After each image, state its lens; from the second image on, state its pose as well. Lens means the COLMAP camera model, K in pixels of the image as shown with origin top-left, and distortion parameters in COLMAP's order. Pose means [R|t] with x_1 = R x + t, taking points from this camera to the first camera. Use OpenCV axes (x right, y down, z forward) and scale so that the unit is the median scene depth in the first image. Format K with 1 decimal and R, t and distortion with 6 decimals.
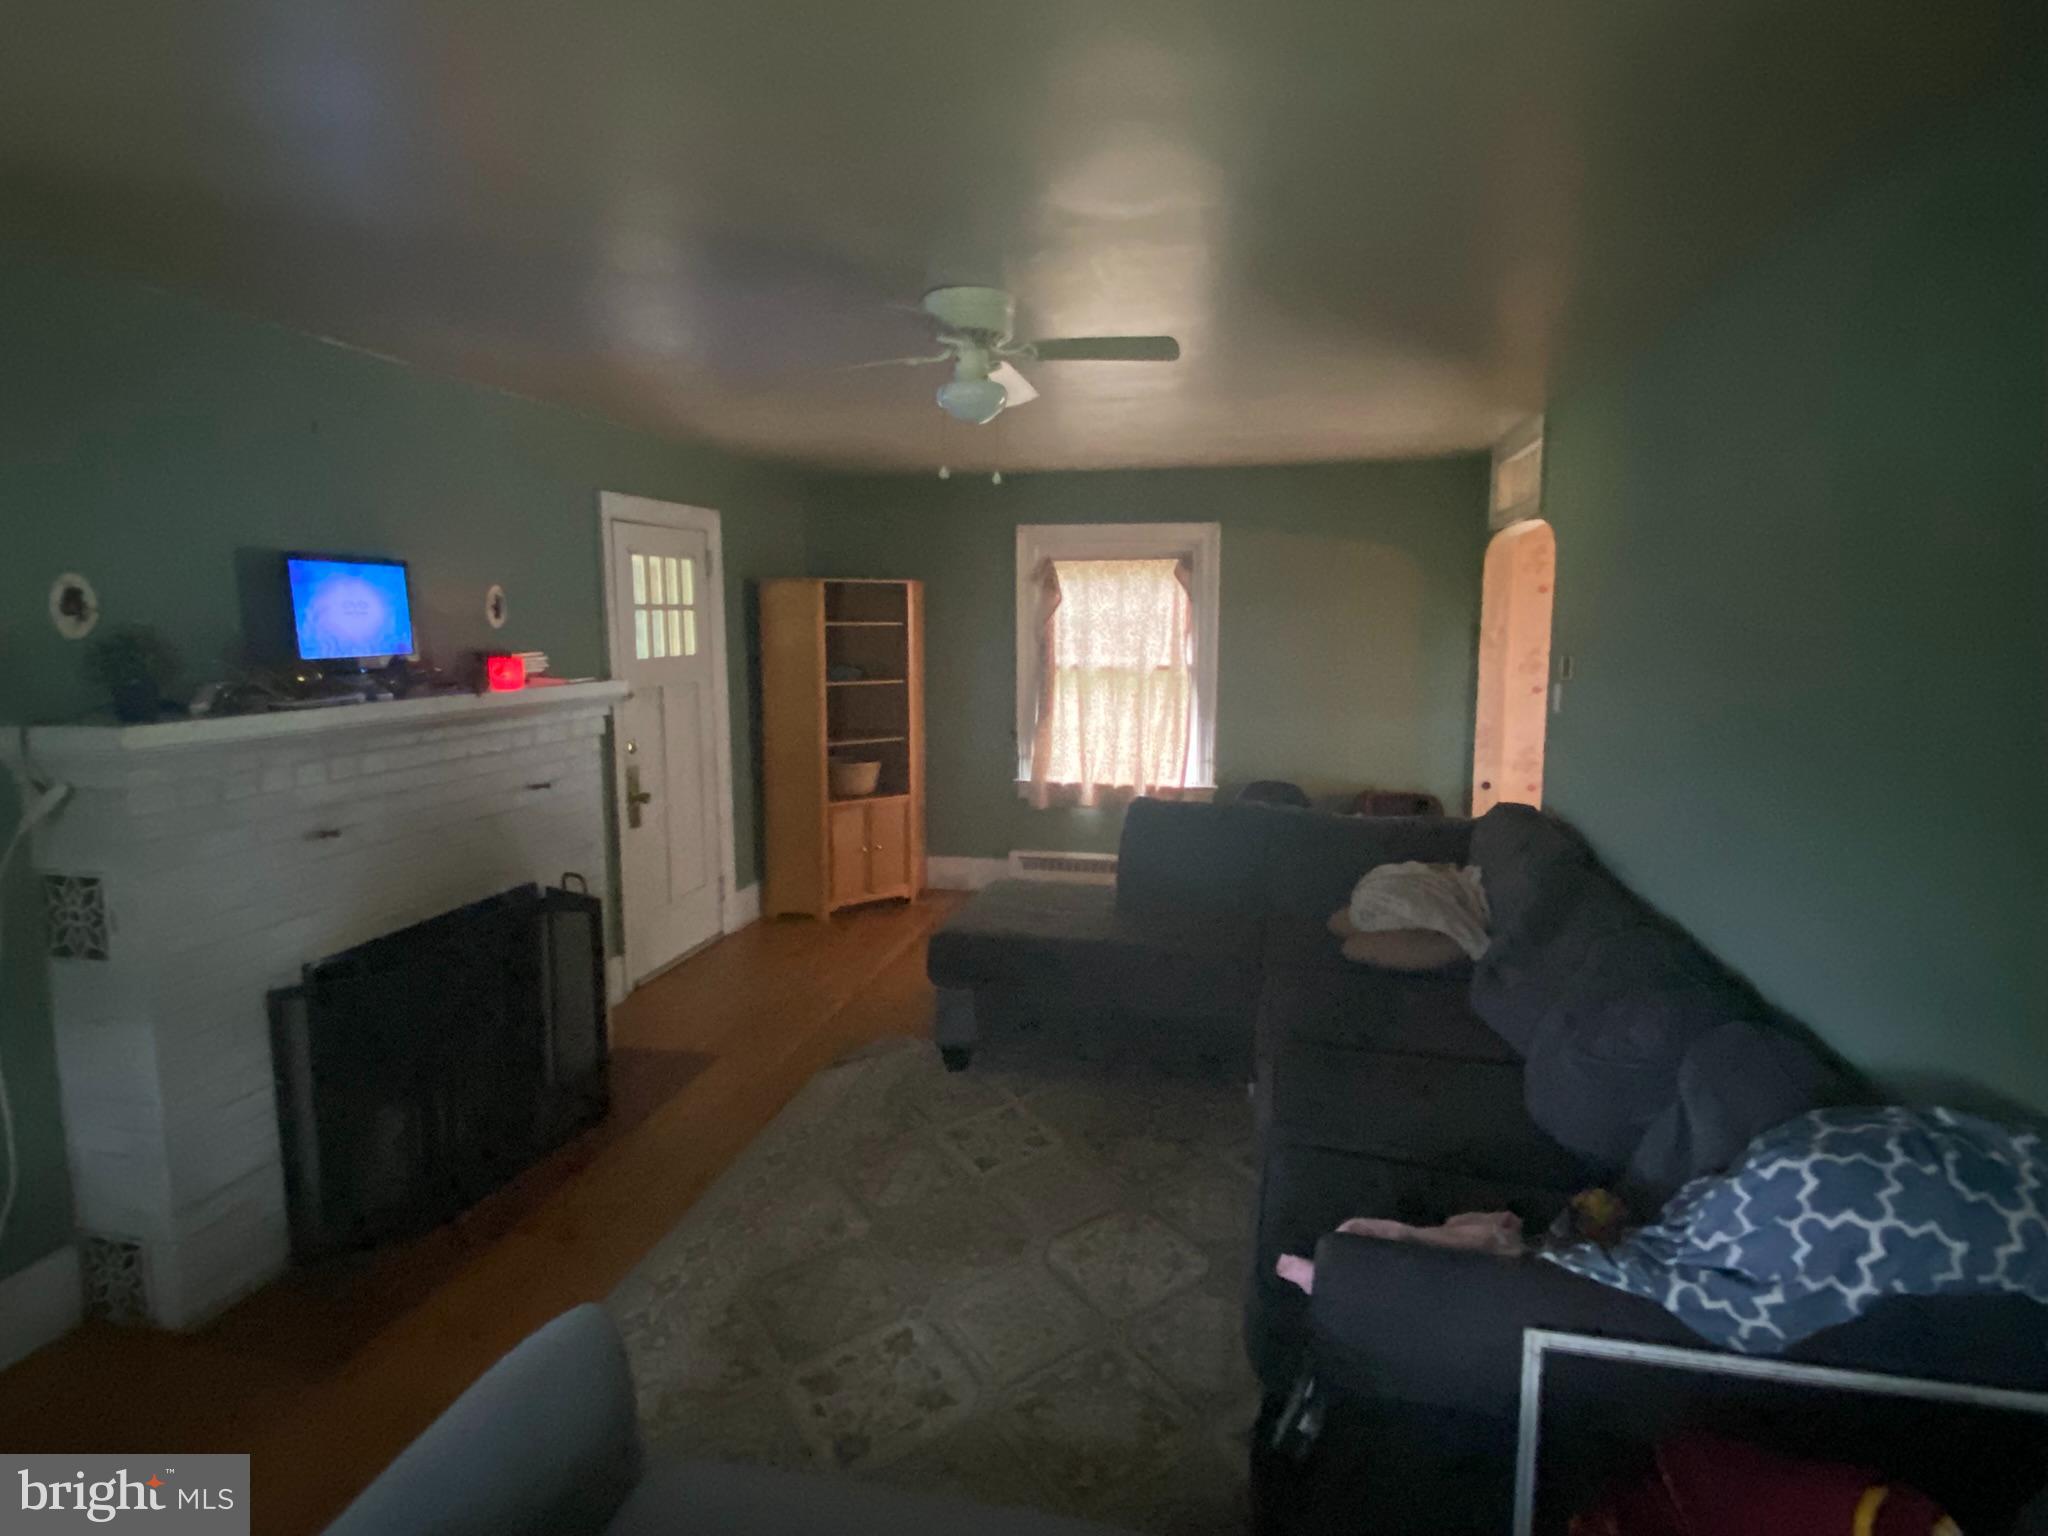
lens RADIAL K [[1158.9, 0, 1024.0], [0, 1158.9, 768.0], [0, 0, 1]] dist [0.025750, -0.022522]
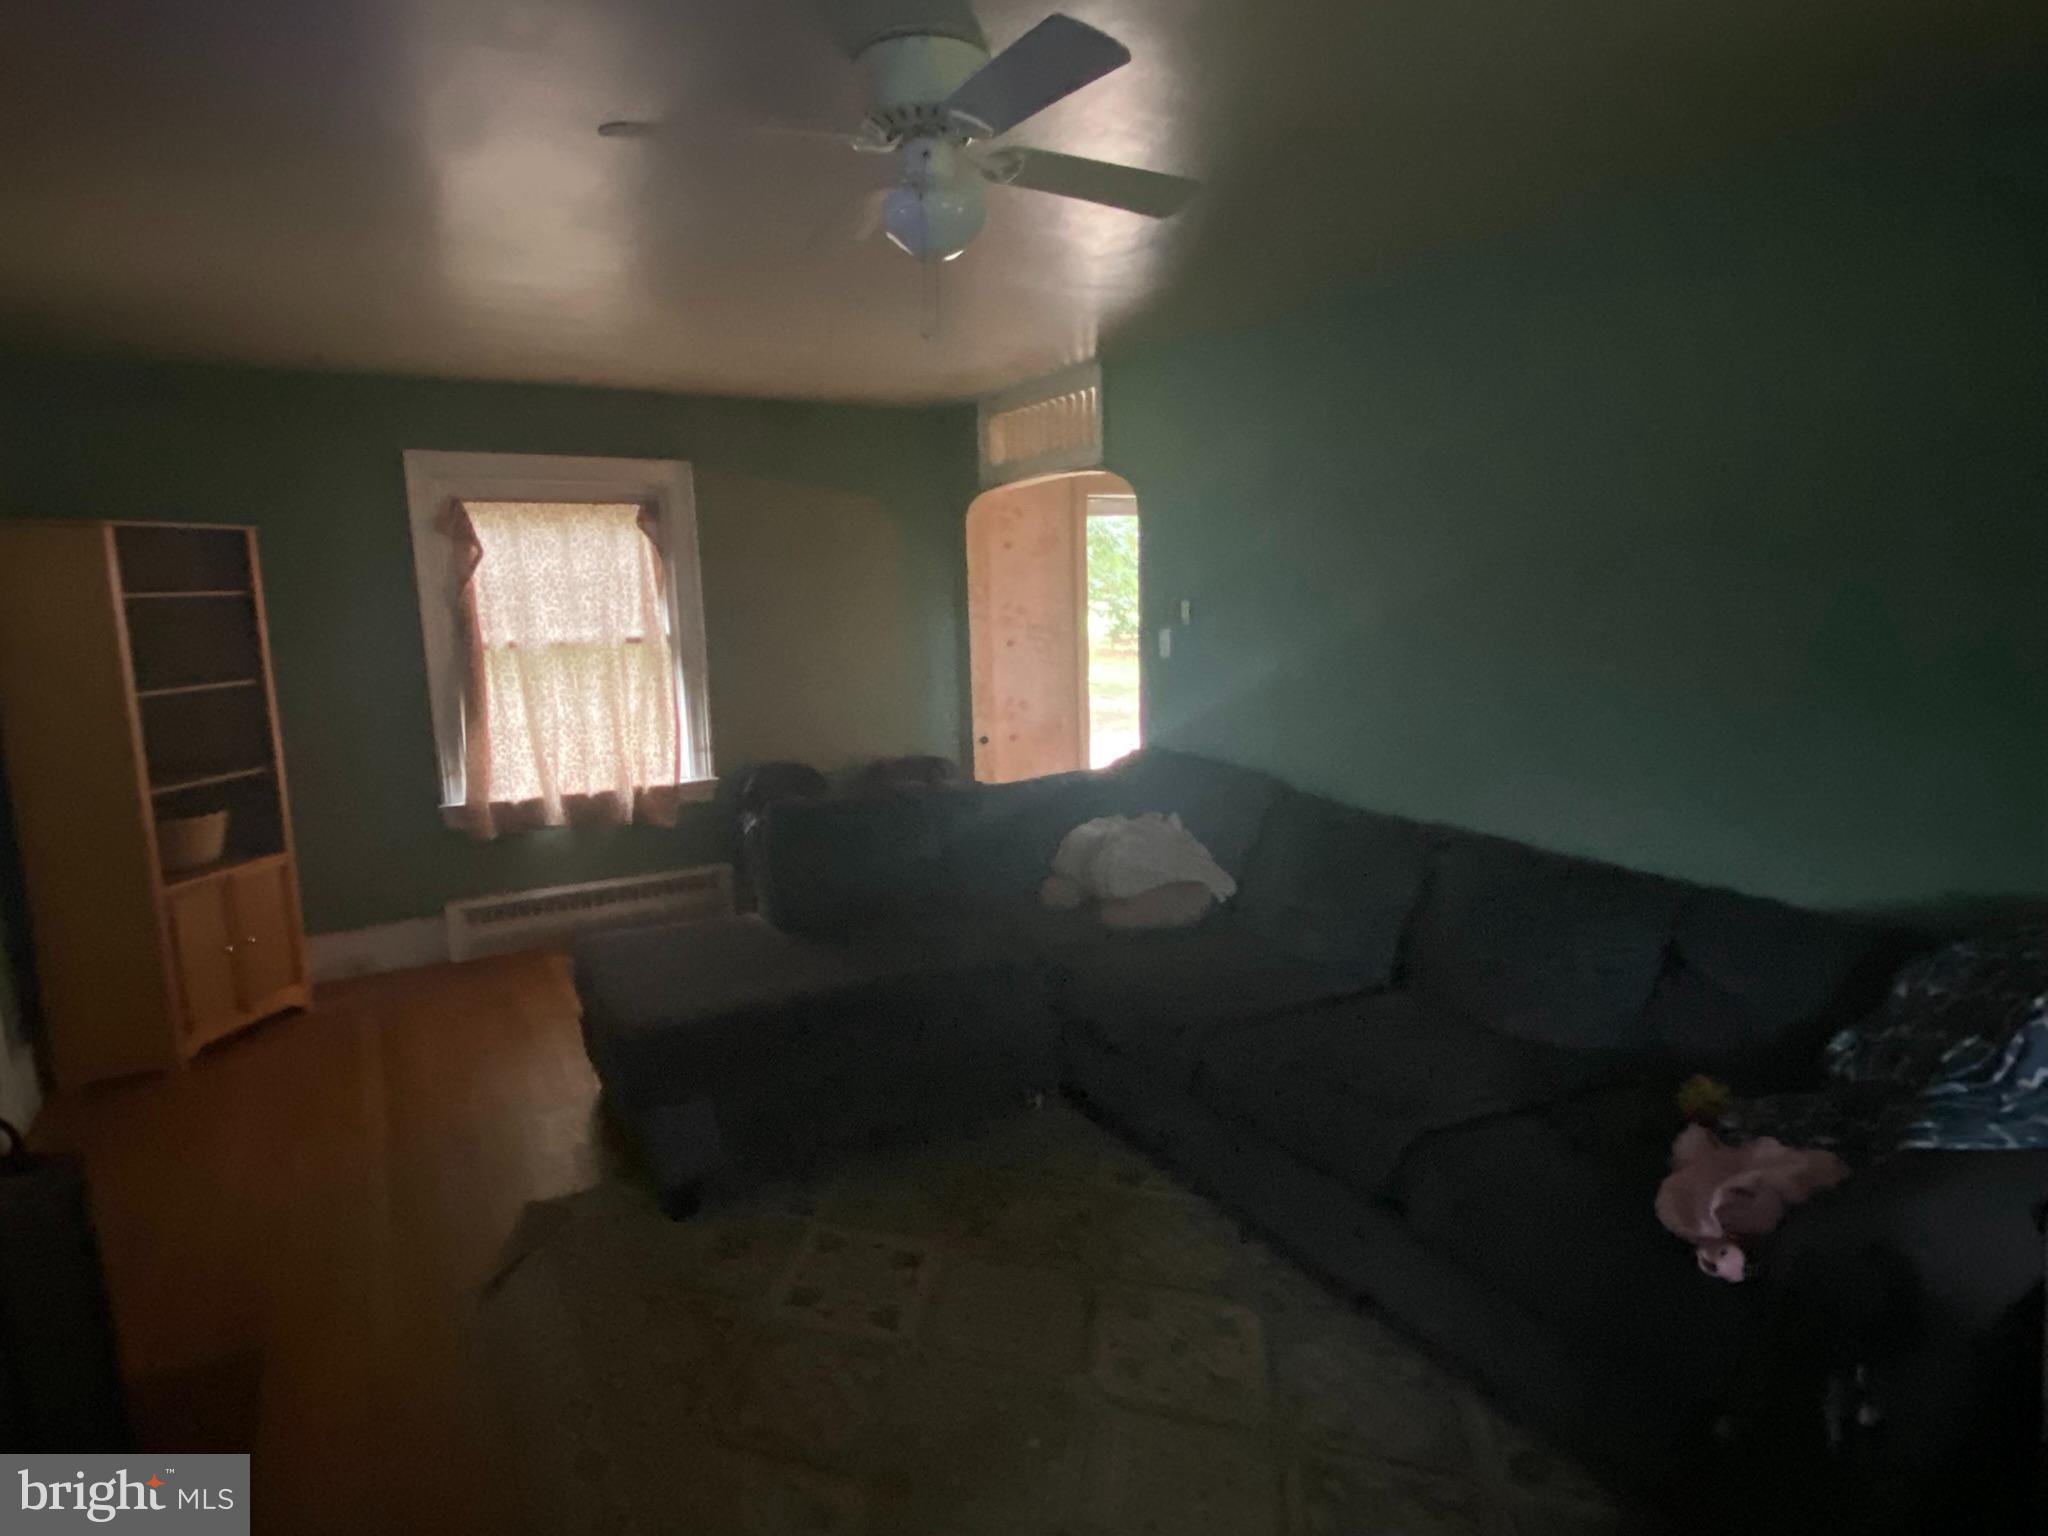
lens RADIAL K [[1158.9, 0, 1024.0], [0, 1158.9, 768.0], [0, 0, 1]] dist [0.025750, -0.022522]
pose [[0.726715, -0.127279, 0.675044, -0.238036], [0.110732, 0.991539, 0.067747, -0.023047], [-0.677955, 0.025516, 0.734660, 0.227239]]
